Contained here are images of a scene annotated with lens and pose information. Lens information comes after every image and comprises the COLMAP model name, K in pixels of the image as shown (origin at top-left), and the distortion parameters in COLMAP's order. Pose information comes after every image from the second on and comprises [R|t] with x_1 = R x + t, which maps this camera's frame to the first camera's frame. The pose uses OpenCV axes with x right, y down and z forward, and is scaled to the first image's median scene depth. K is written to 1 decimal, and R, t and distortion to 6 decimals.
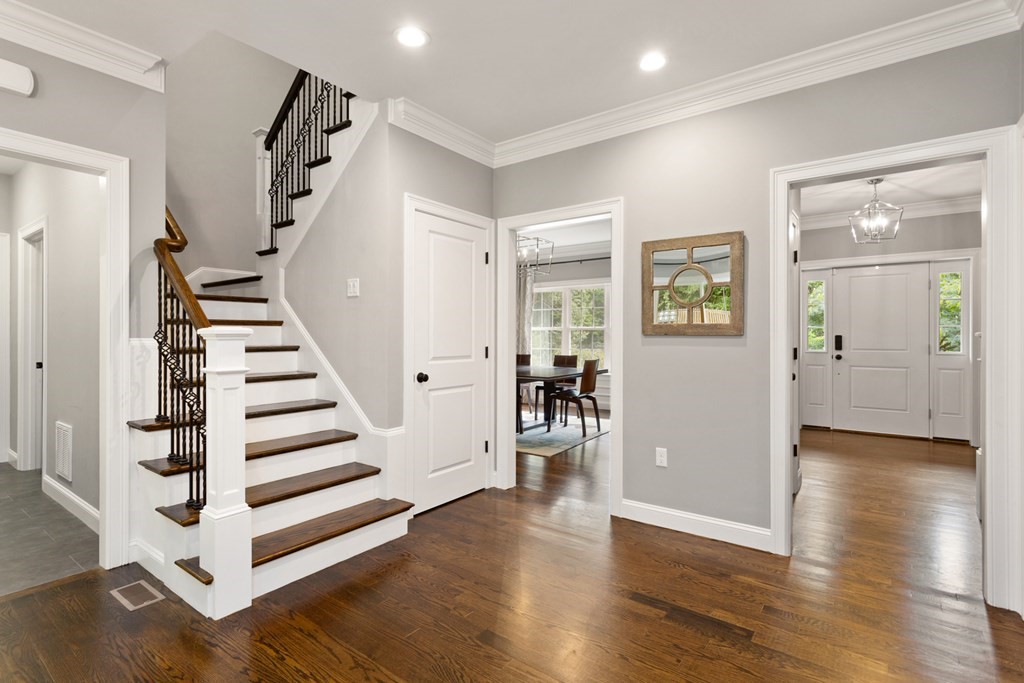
lens RADIAL K [[490.9, 0, 514.0], [0, 490.9, 339.4], [0, 0, 1]] dist [0.011009, 0.000236]
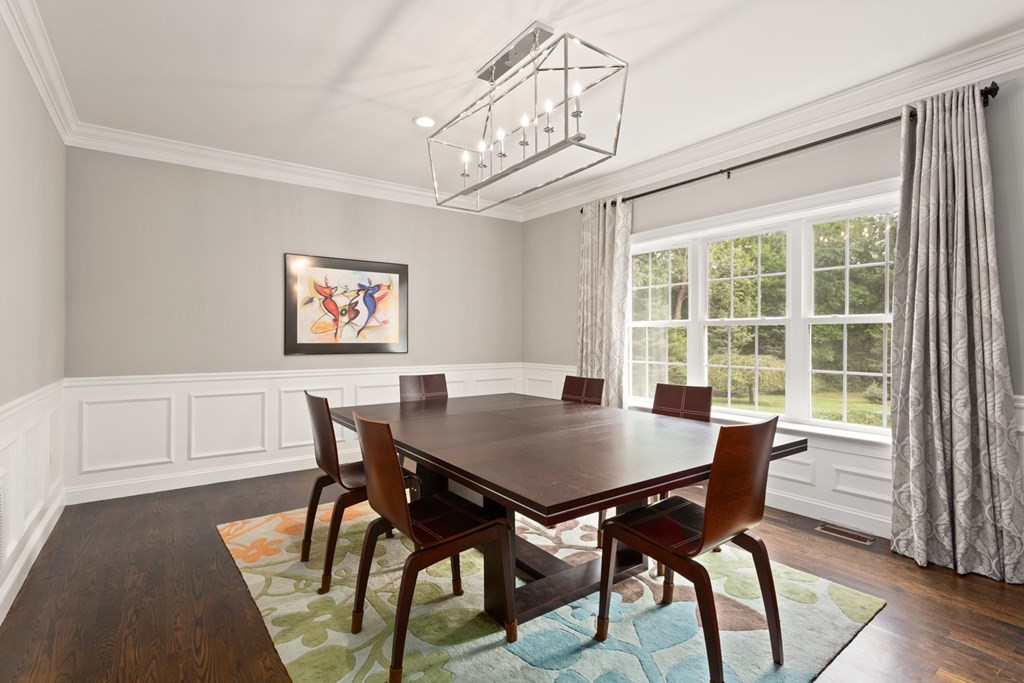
lens RADIAL K [[490.9, 0, 505.2], [0, 490.9, 342.4], [0, 0, 1]] dist [0.011009, 0.000236]
pose [[0.948863, -0.004920, -0.315650, 0.078563], [0.004298, 0.999987, -0.002668, -0.000515], [0.315660, 0.001175, 0.948872, 0.472197]]
